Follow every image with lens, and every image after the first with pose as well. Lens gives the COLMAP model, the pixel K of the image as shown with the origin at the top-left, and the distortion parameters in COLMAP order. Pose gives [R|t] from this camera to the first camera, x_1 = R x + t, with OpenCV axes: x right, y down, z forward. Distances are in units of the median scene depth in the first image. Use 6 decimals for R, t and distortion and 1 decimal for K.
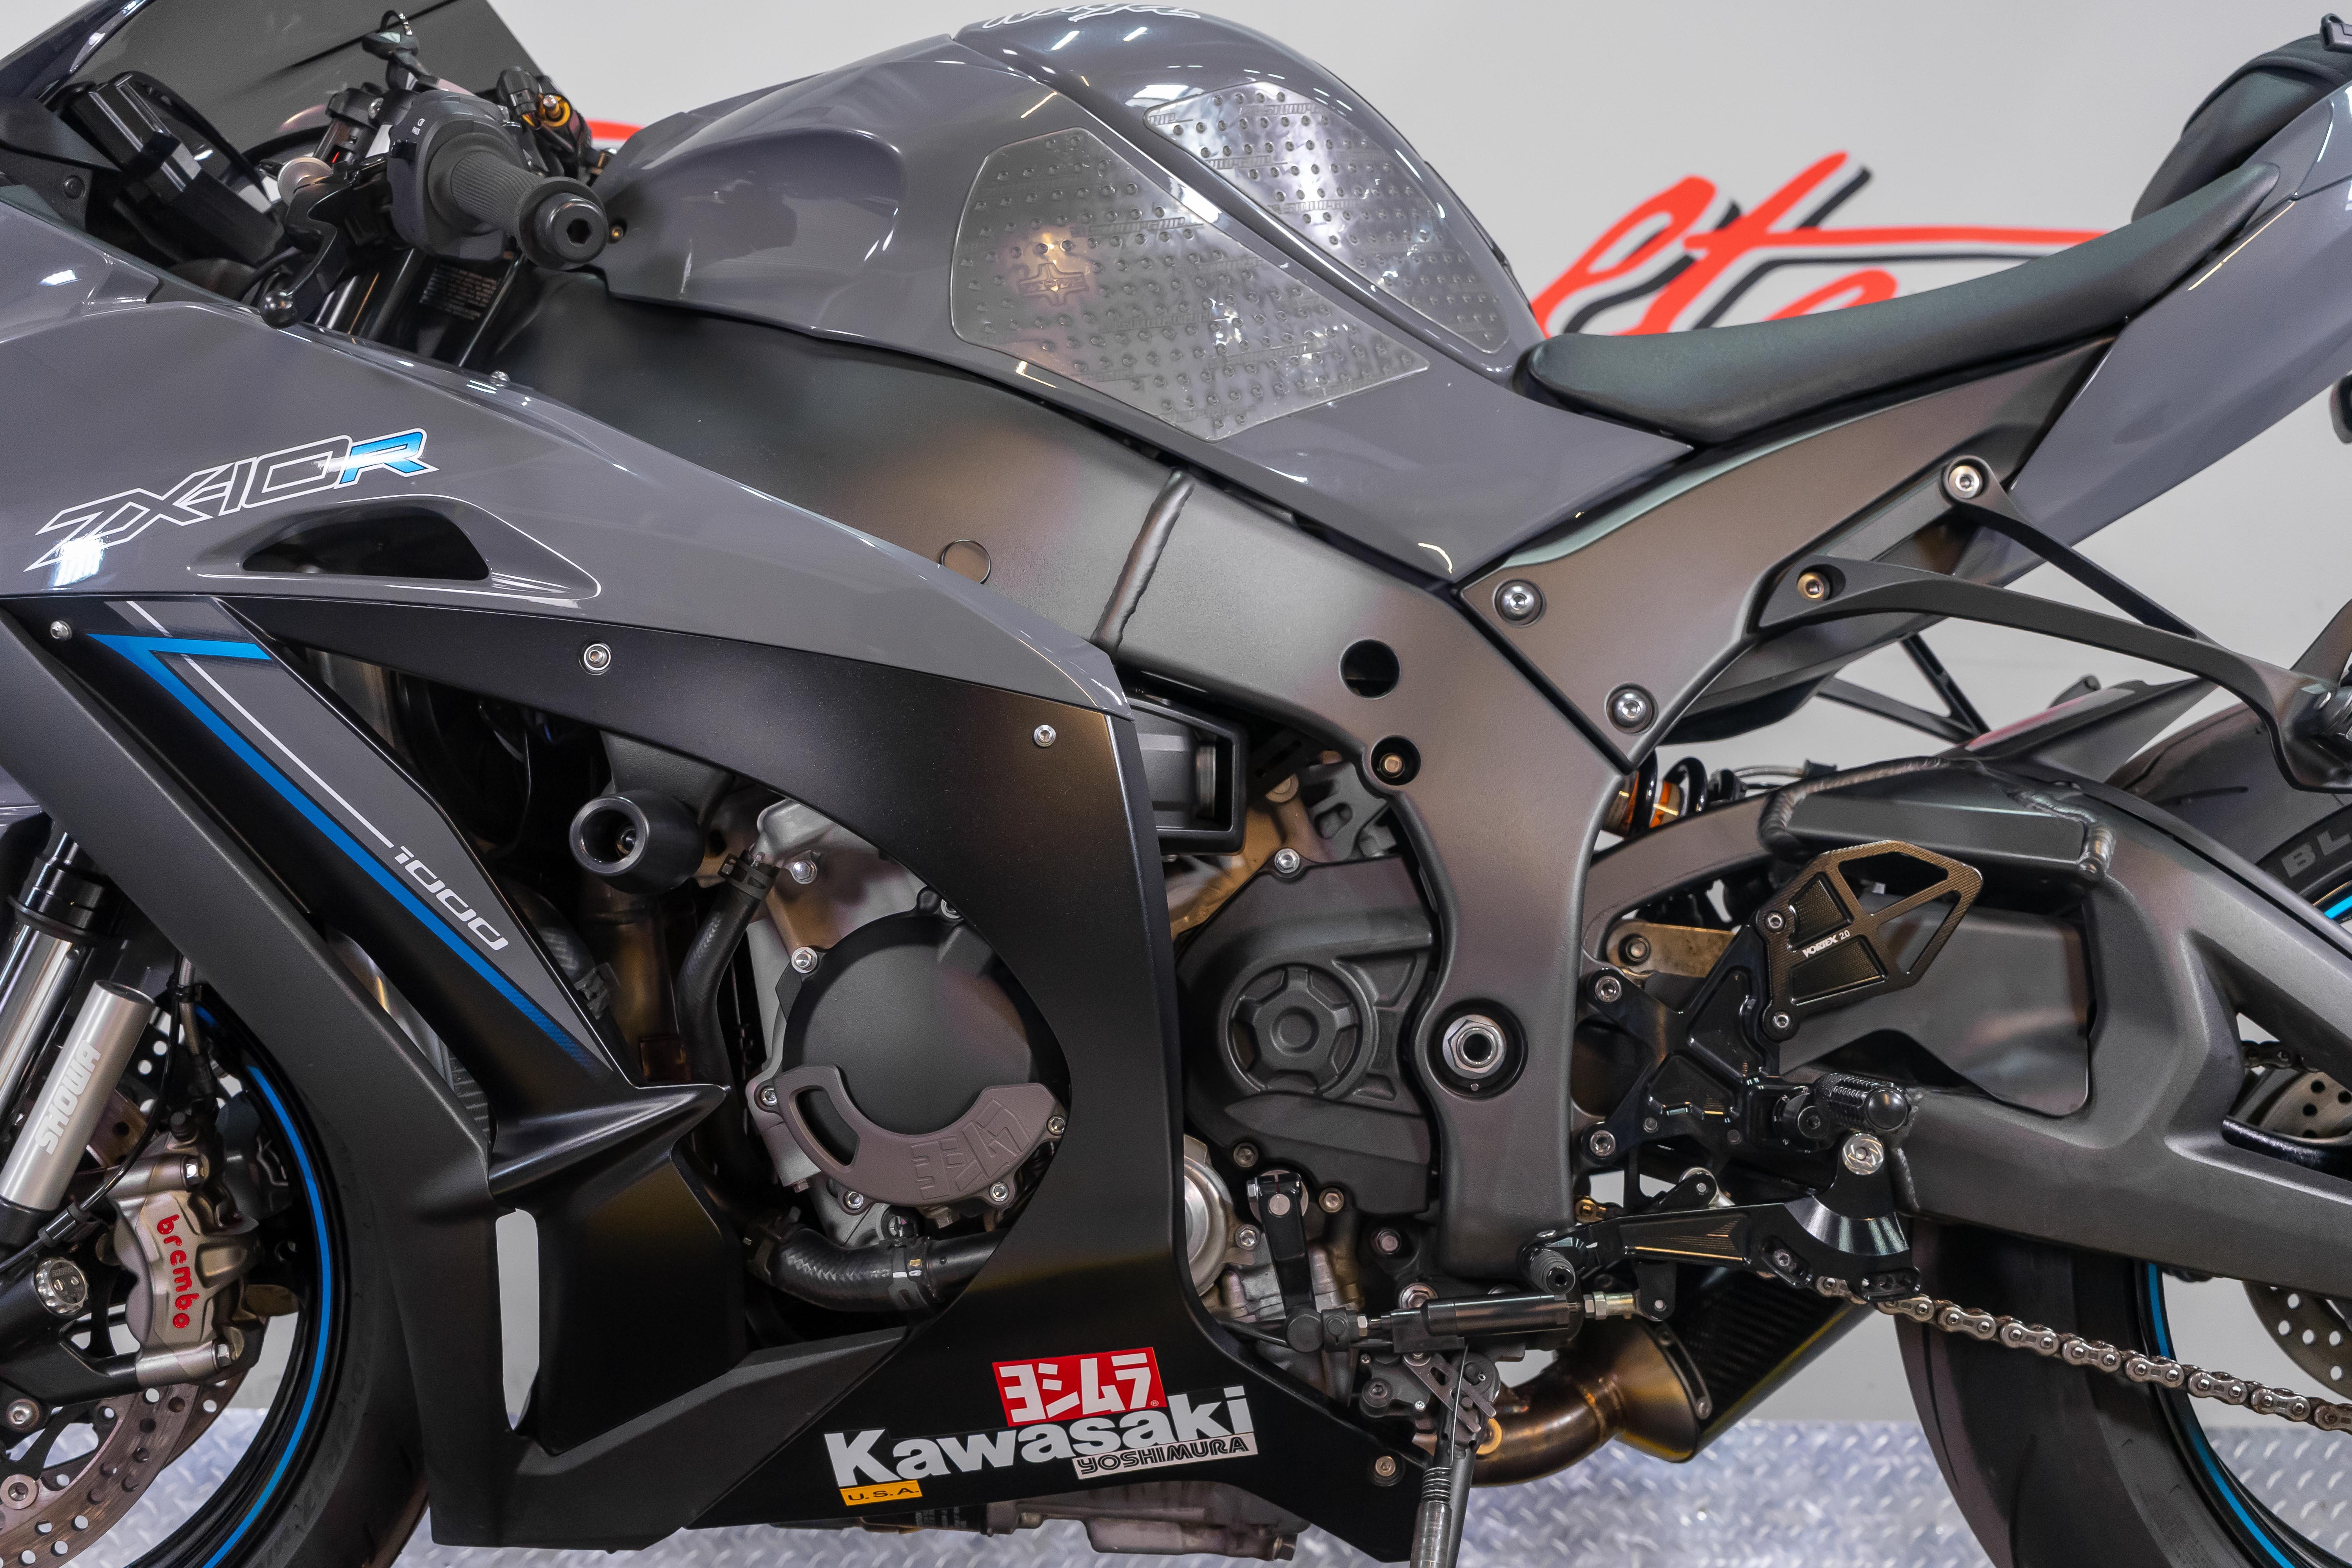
lens RADIAL K [[2255.4, 0, 1178.8], [0, 2255.4, 771.8], [0, 0, 1]] dist [0.002236, 0.000000]
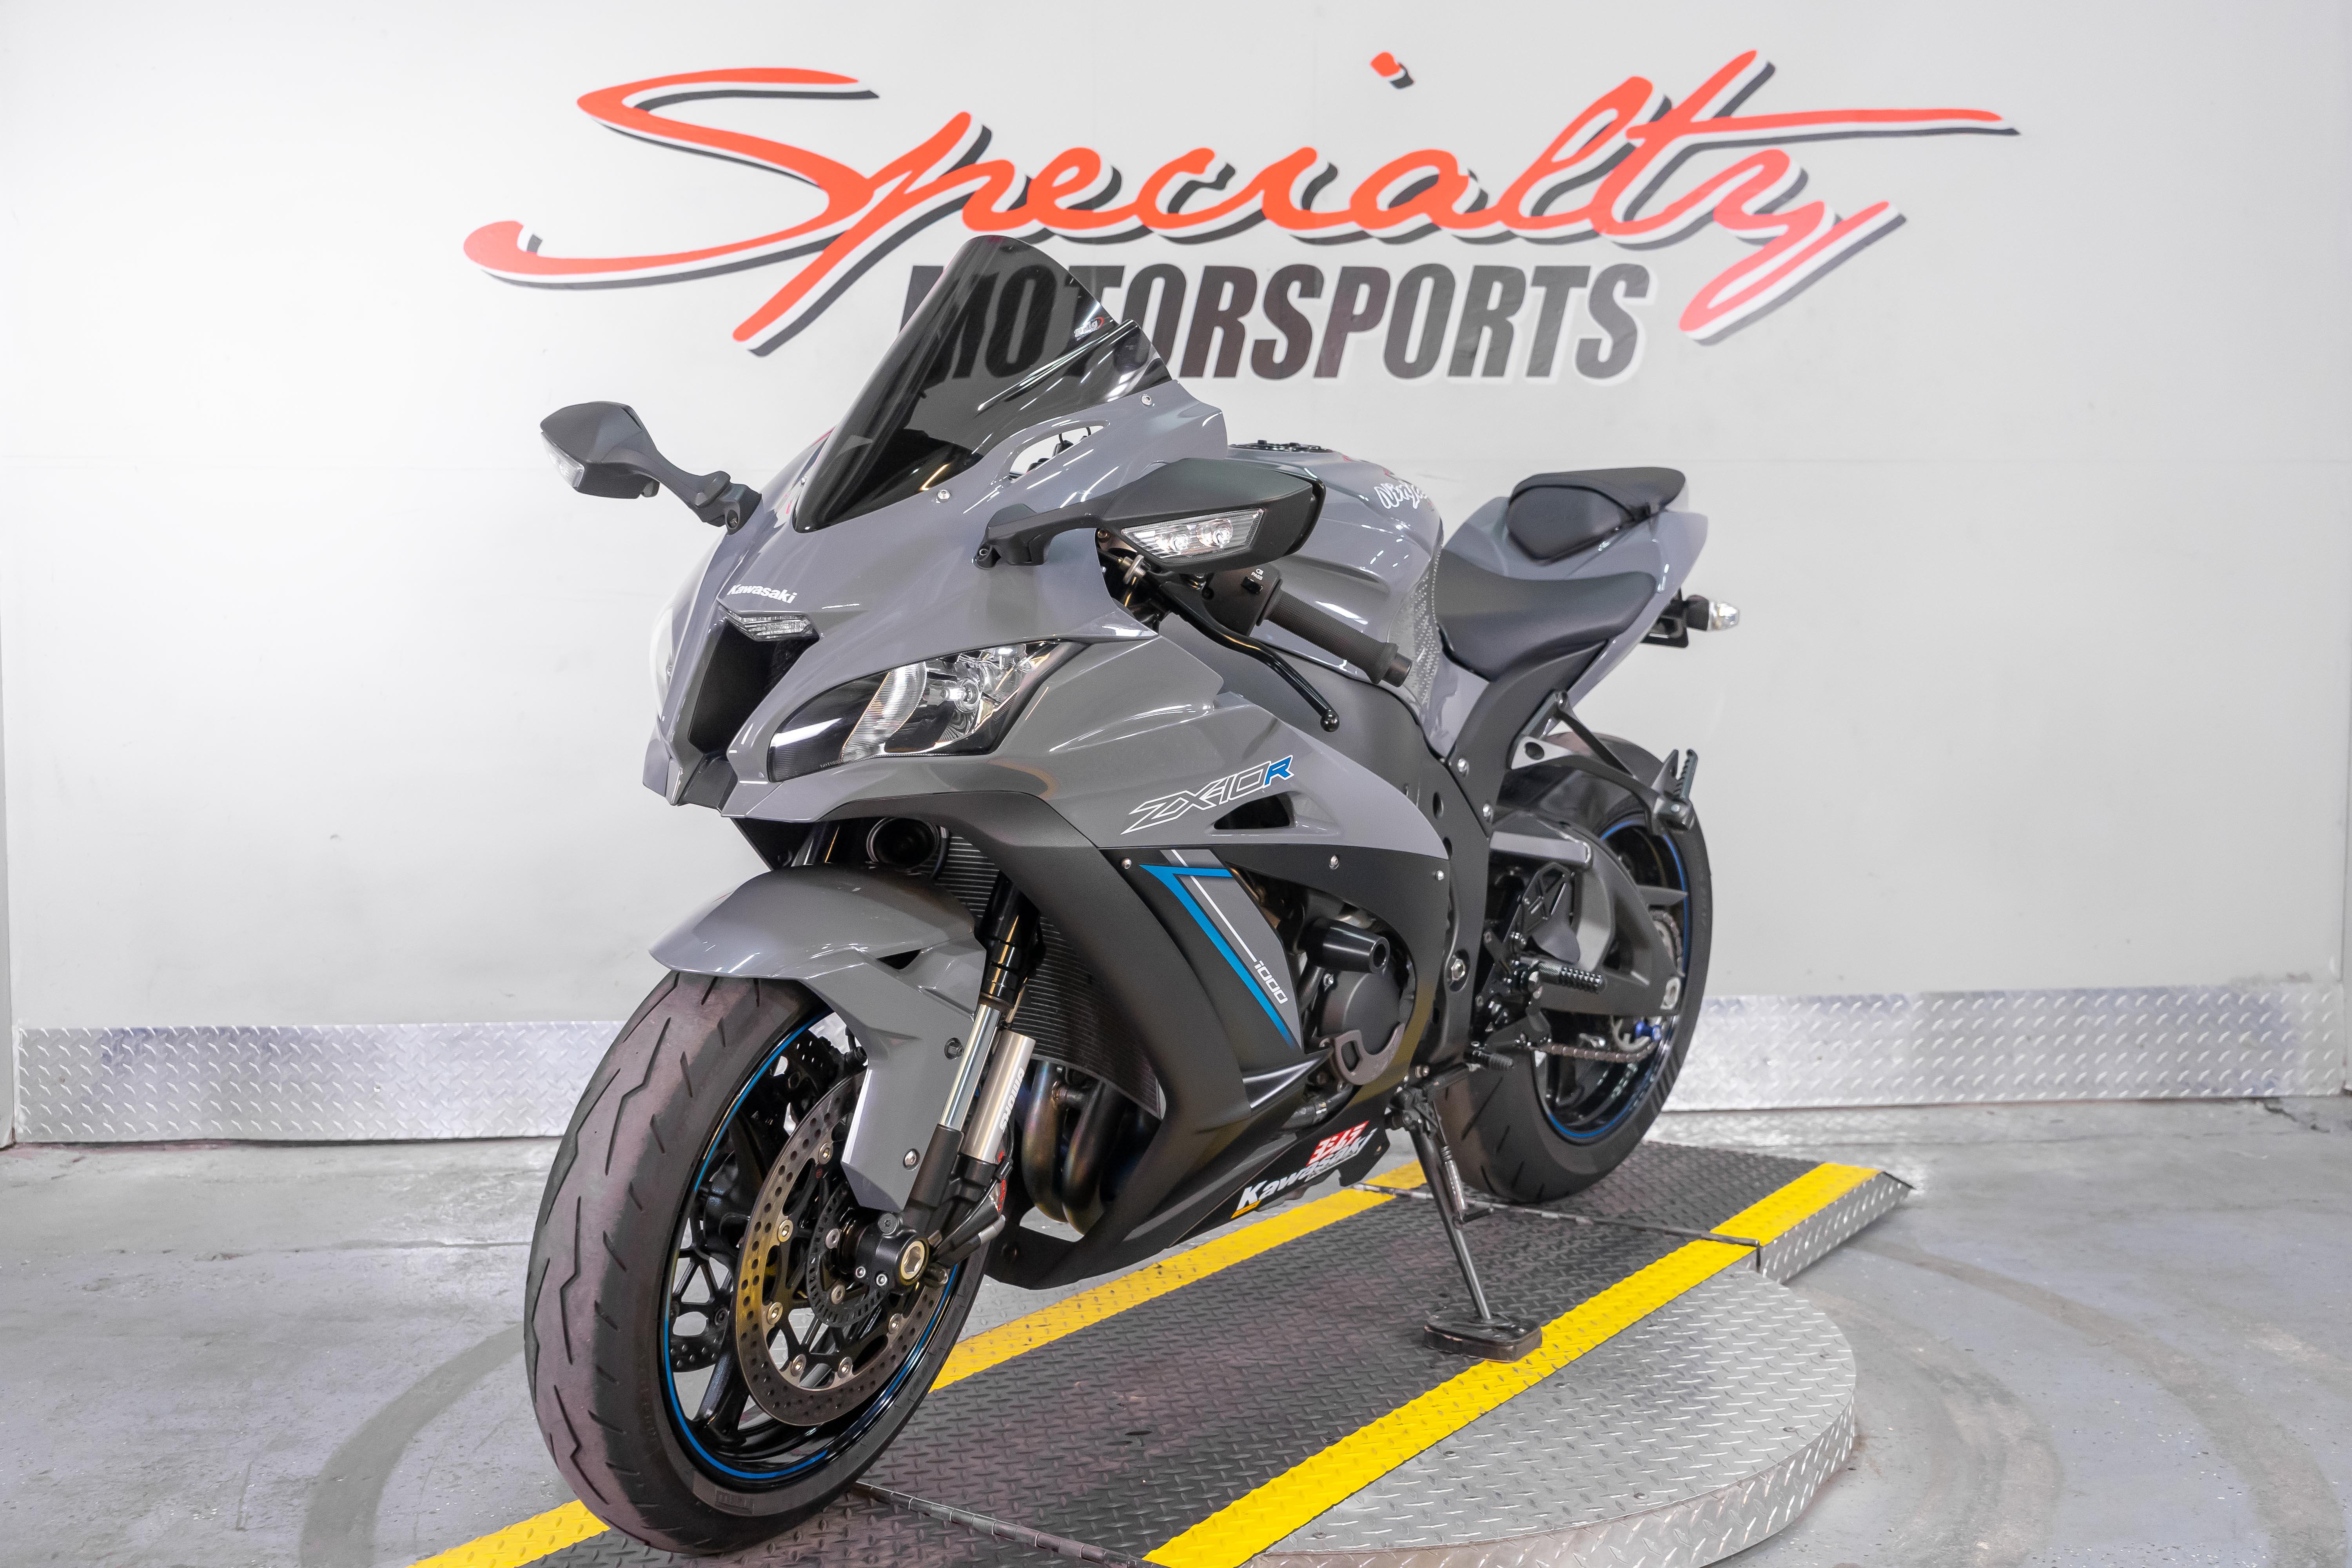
lens RADIAL K [[2342.9, 0, 1177.0], [0, 2342.9, 776.5], [0, 0, 1]] dist [0.003564, 0.000000]
pose [[0.999394, -0.029305, -0.018772, -0.052978], [0.033296, 0.962094, 0.270677, -0.676511], [0.010128, -0.271138, 0.962487, -1.072712]]
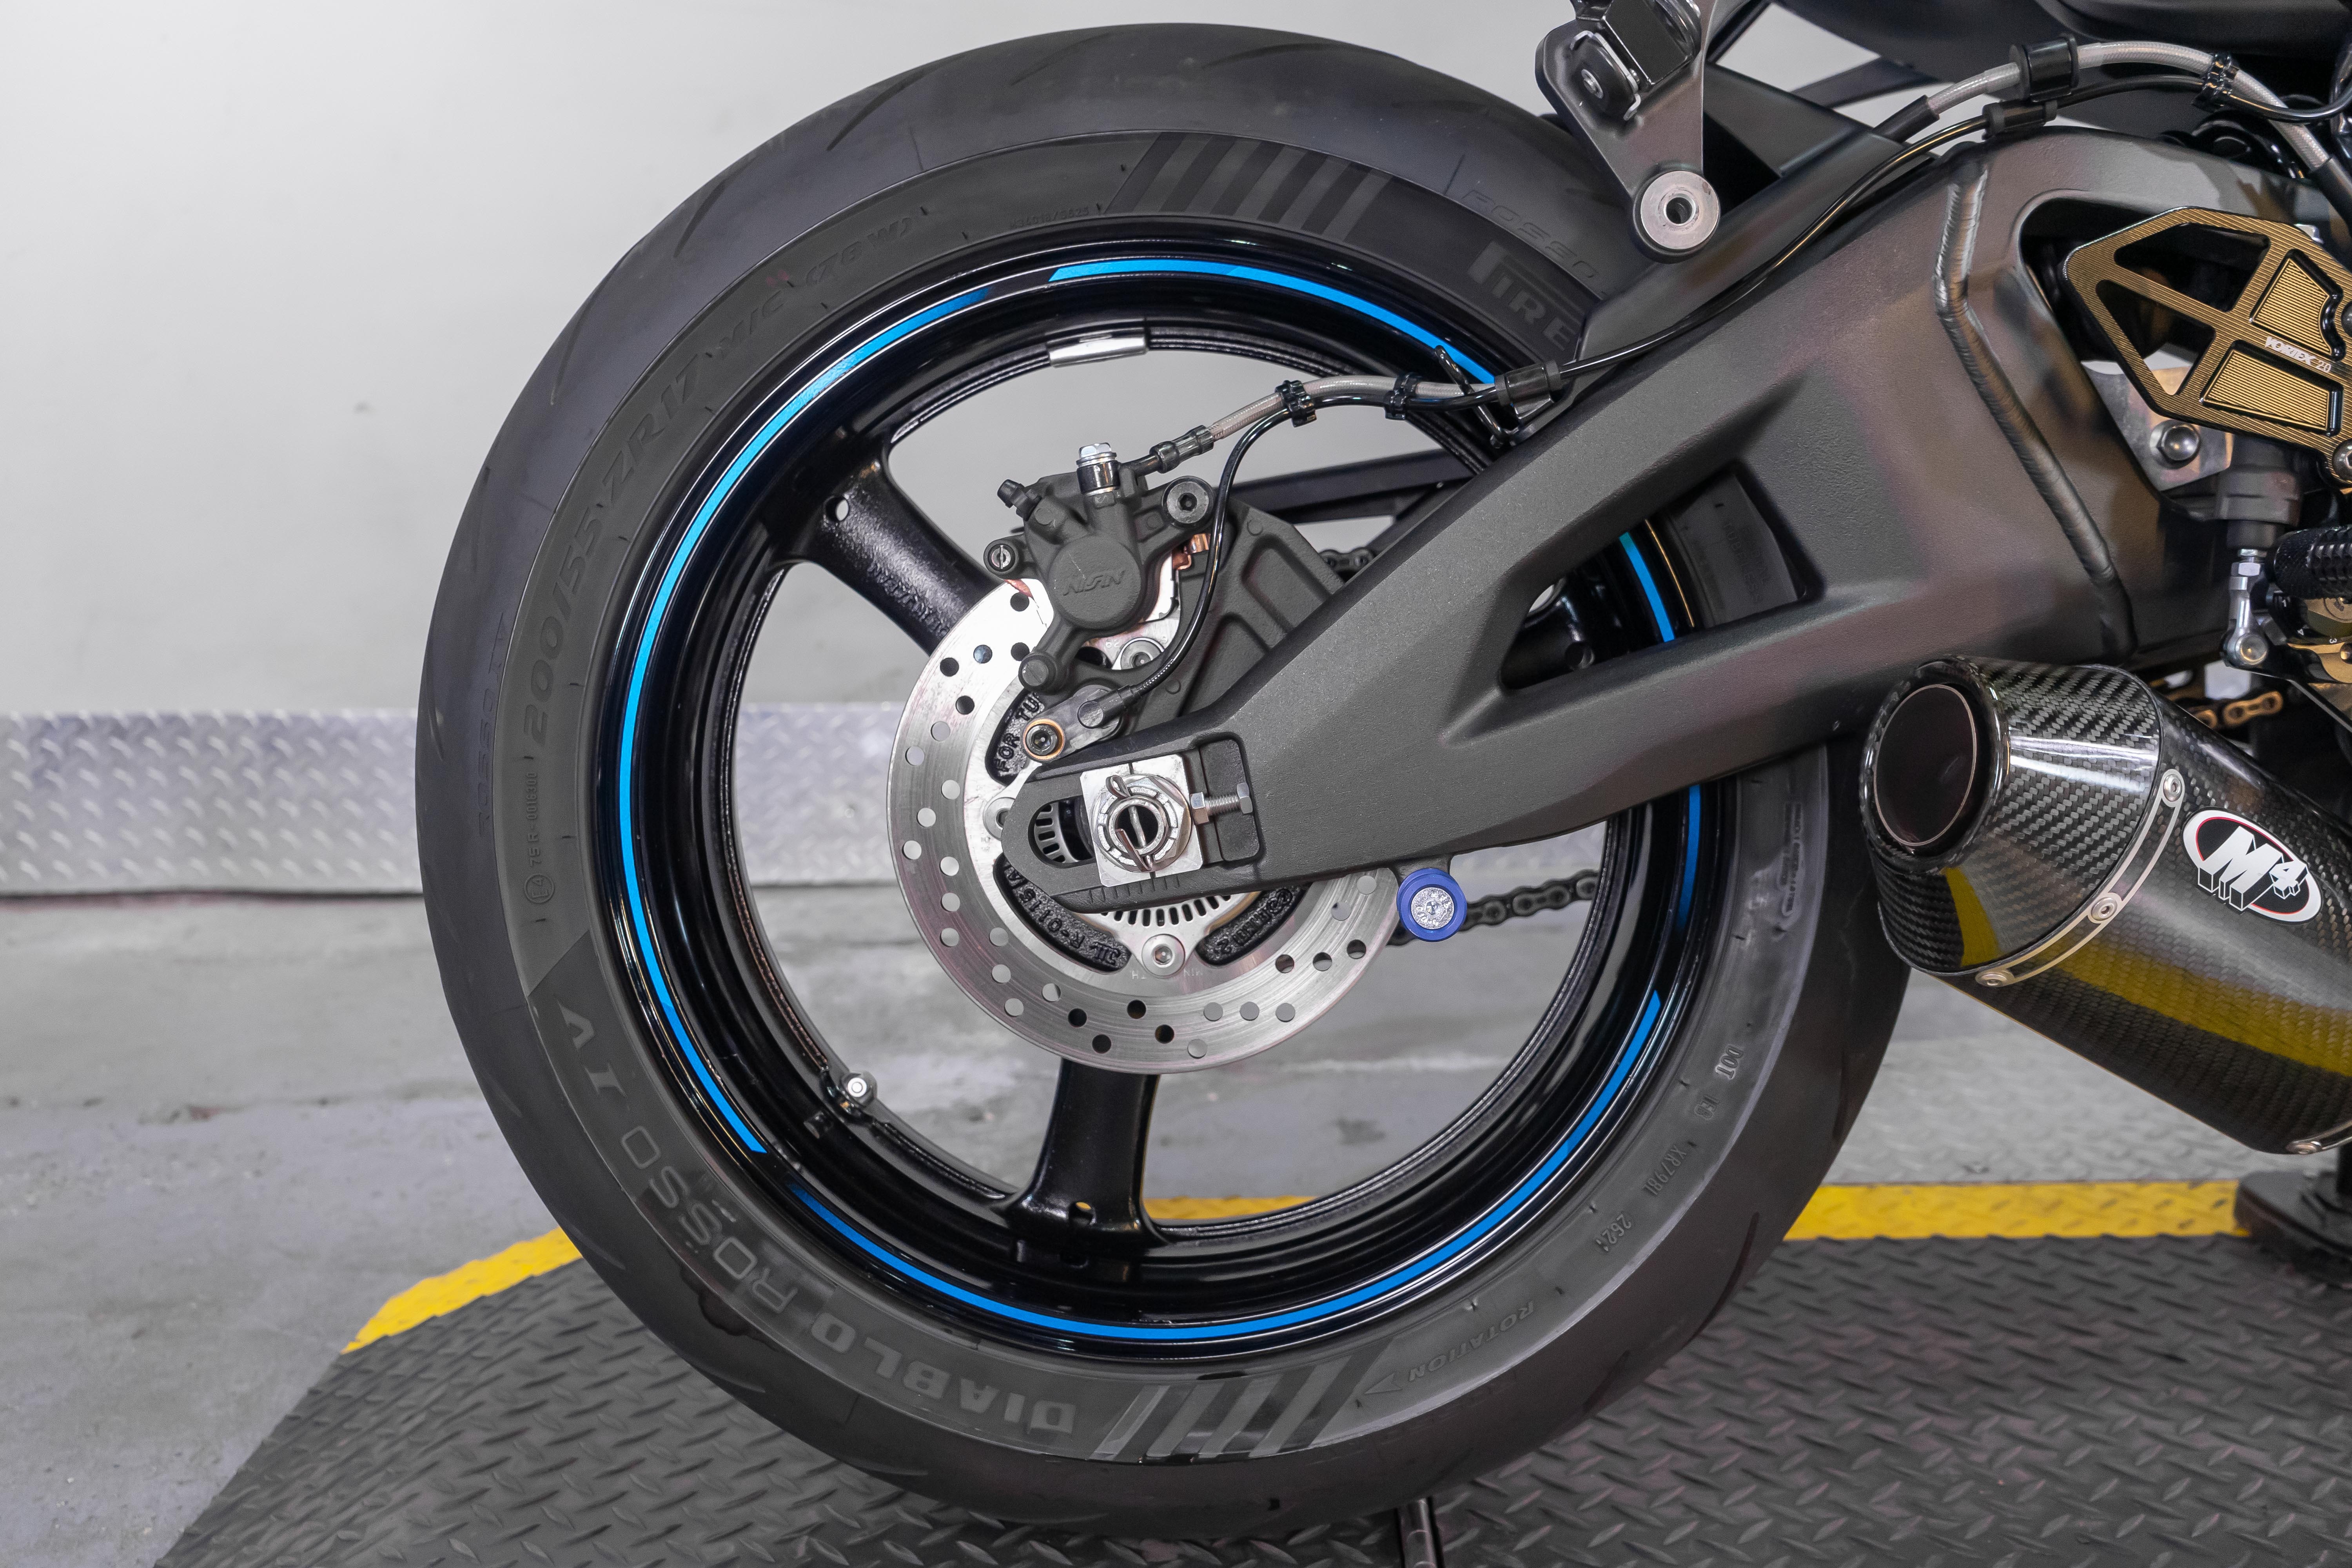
lens RADIAL K [[2255.4, 0, 1173.7], [0, 2255.4, 788.3], [0, 0, 1]] dist [0.002236, 0.000000]
pose [[0.999218, -0.025515, -0.030194, -0.591804], [0.035292, 0.919866, 0.390642, -0.131931], [0.017807, -0.391402, 0.920047, 0.257975]]
